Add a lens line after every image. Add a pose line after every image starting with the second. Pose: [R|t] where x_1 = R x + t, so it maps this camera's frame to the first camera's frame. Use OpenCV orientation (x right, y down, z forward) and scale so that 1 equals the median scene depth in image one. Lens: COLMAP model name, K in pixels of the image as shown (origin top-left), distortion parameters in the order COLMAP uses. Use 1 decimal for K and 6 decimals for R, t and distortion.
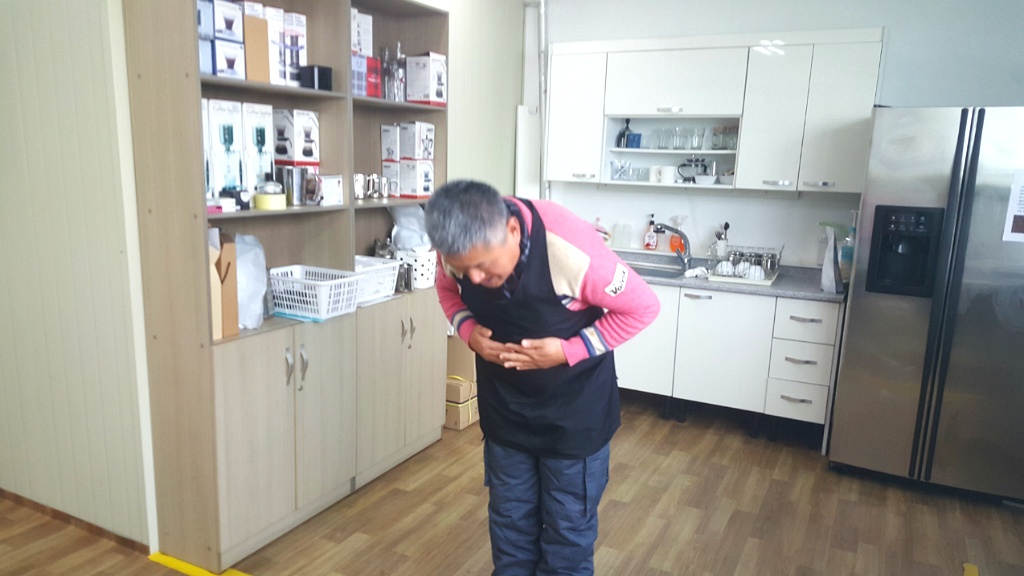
lens RADIAL K [[745.3, 0, 503.2], [0, 745.3, 311.3], [0, 0, 1]] dist [0.136030, -0.190842]
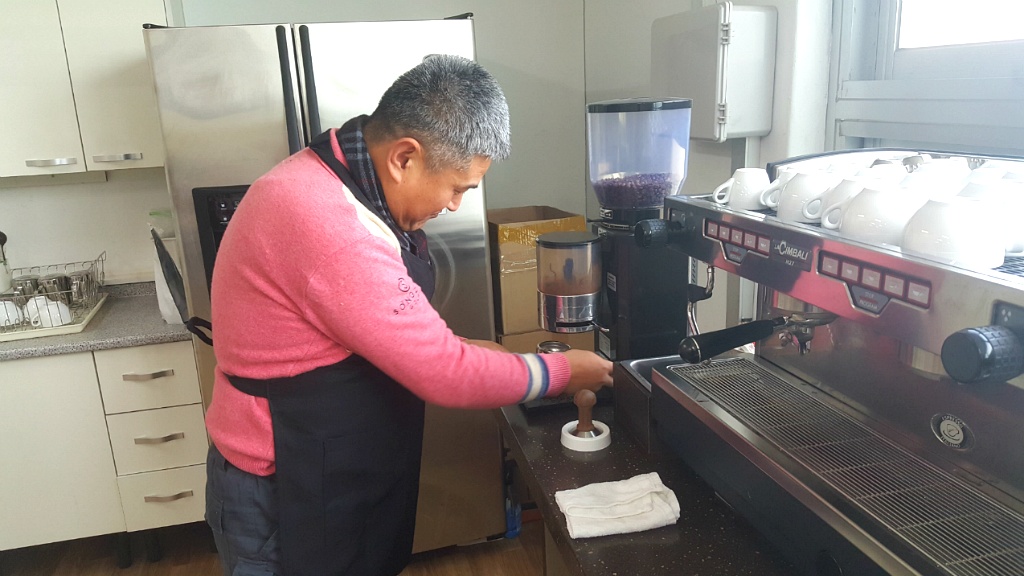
lens RADIAL K [[783.0, 0, 512.0], [0, 783.0, 288.0], [0, 0, 1]] dist [0.140983, -0.247493]
pose [[0.752078, -0.223995, 0.619843, 0.253333], [0.207474, 0.973123, 0.099927, -0.068269], [-0.625567, 0.053449, 0.778338, 0.323047]]
